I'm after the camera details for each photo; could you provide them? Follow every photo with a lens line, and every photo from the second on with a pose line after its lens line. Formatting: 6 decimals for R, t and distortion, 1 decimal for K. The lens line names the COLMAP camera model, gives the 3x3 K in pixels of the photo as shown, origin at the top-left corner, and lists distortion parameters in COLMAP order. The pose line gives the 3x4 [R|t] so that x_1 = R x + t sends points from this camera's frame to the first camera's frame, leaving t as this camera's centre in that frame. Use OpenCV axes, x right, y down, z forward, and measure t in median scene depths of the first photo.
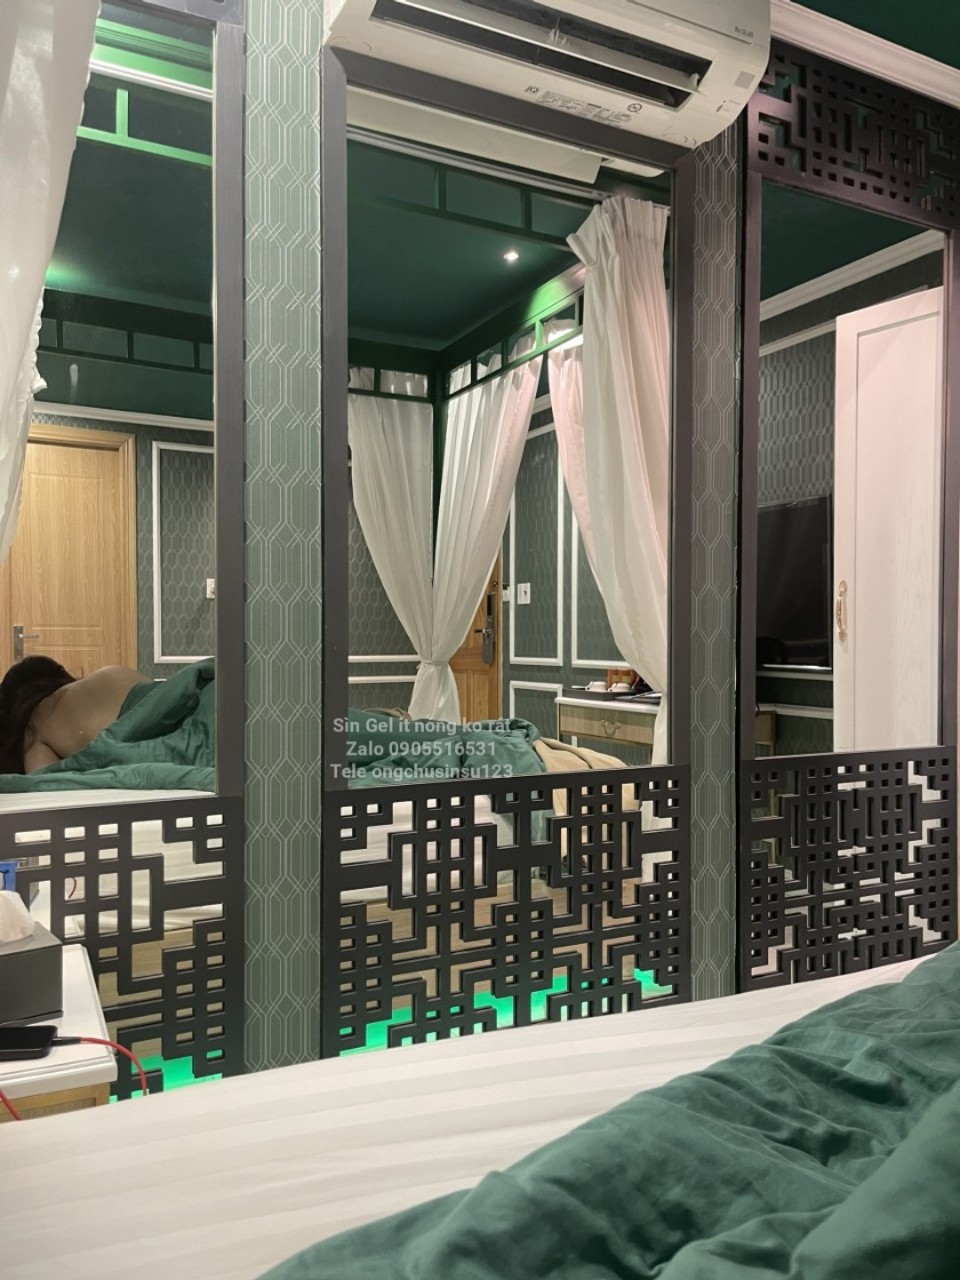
lens RADIAL K [[979.3, 0, 484.7], [0, 979.3, 645.6], [0, 0, 1]] dist [0.042006, -0.028840]
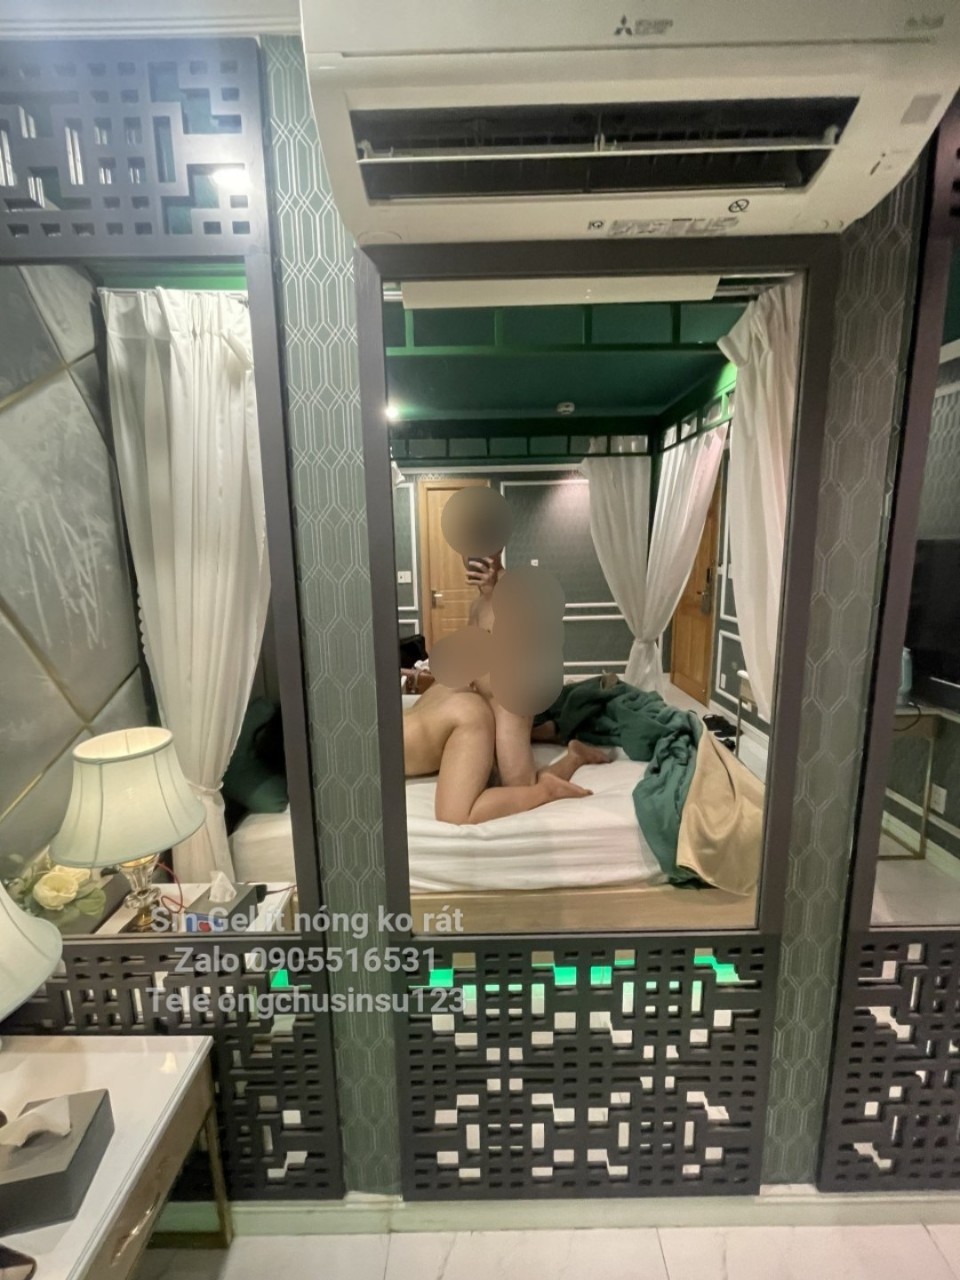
lens RADIAL K [[515.3, 0, 475.1], [0, 515.3, 634.6], [0, 0, 1]] dist [0.001964, -0.001244]
pose [[0.888695, 0.054273, -0.455275, 0.121054], [0.020125, 0.987395, 0.156991, -0.197435], [0.458056, -0.148680, 0.876401, 0.354132]]
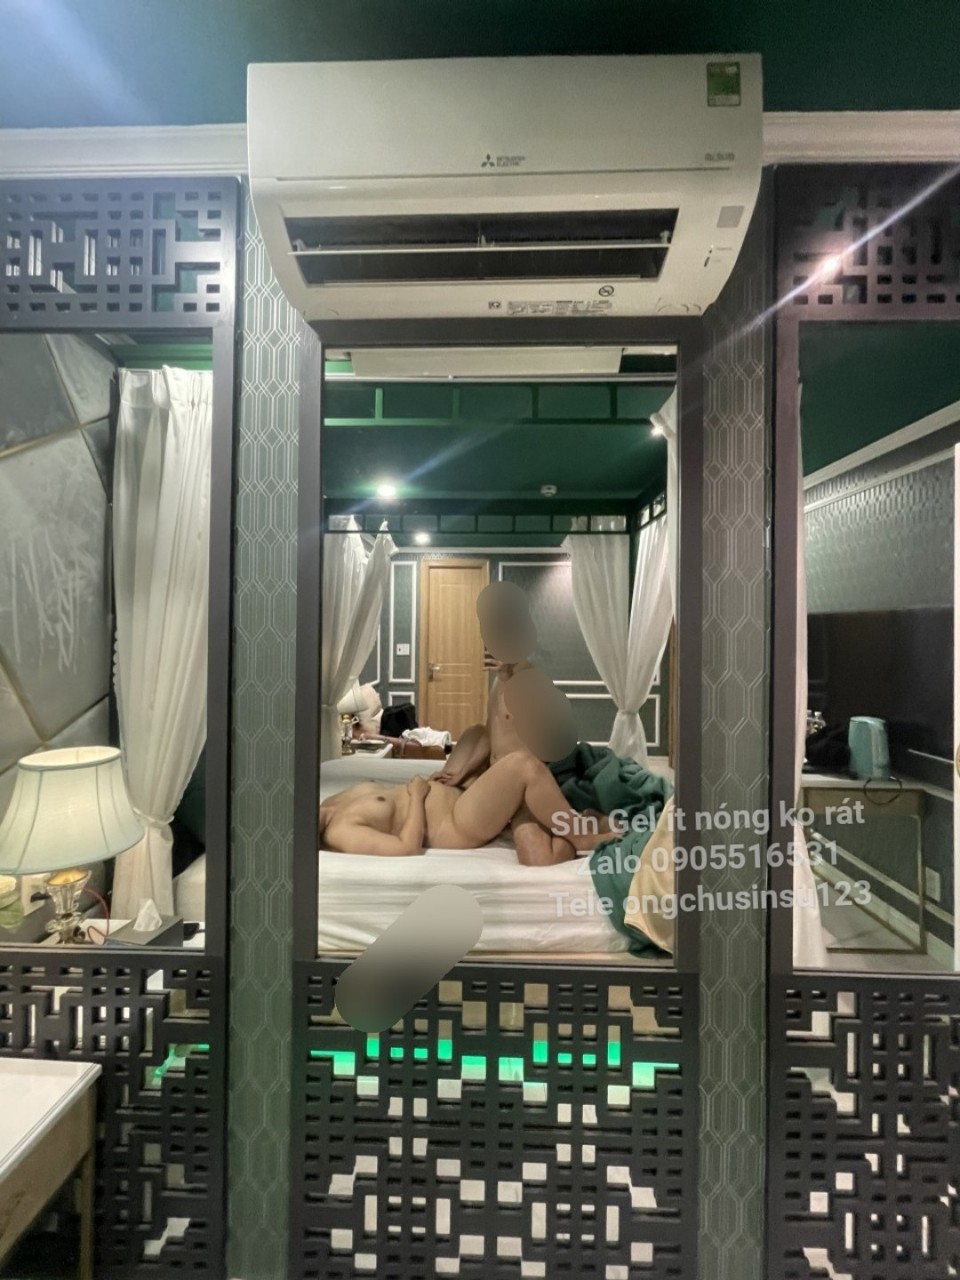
lens RADIAL K [[515.3, 0, 472.5], [0, 515.3, 632.8], [0, 0, 1]] dist [0.001964, -0.001244]
pose [[0.873525, 0.001602, -0.486777, 0.199911], [-0.009543, 0.999859, -0.013835, -0.145912], [0.486687, 0.016730, 0.873416, 0.360792]]
